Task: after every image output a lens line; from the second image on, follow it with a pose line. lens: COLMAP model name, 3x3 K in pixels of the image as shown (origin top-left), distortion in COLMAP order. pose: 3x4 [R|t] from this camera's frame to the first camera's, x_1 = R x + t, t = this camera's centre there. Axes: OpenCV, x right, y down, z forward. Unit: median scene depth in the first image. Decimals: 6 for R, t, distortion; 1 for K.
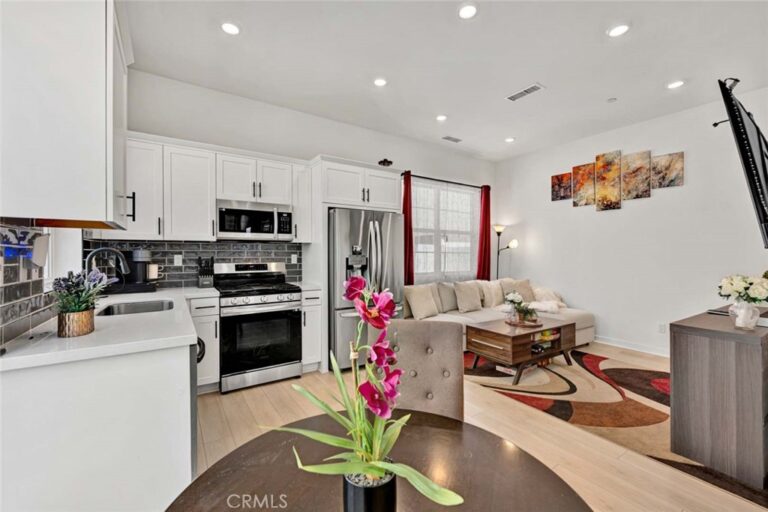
lens RADIAL K [[327.8, 0, 371.4], [0, 327.8, 256.6], [0, 0, 1]] dist [-0.002714, -0.001096]
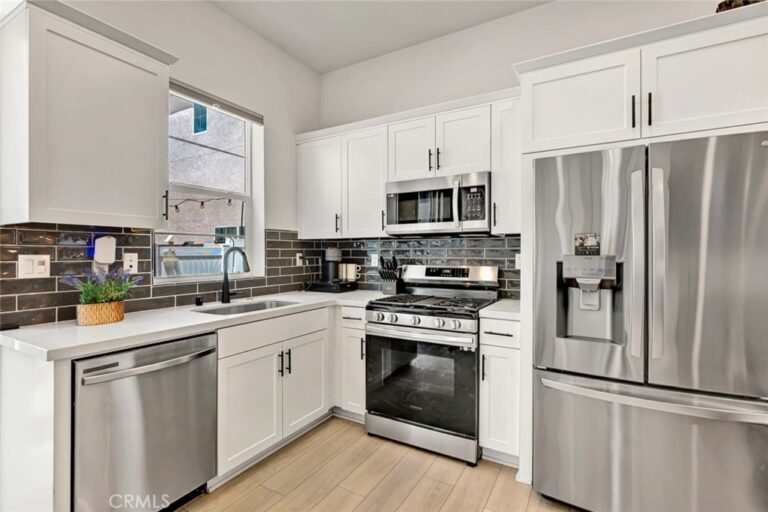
lens RADIAL K [[354.3, 0, 366.8], [0, 354.3, 254.4], [0, 0, 1]] dist [-0.007358, 0.000634]
pose [[0.443128, 0.001989, -0.896456, 0.259519], [-0.006530, 0.999978, -0.001009, -0.003766], [0.896434, 0.006301, 0.443132, 0.559439]]
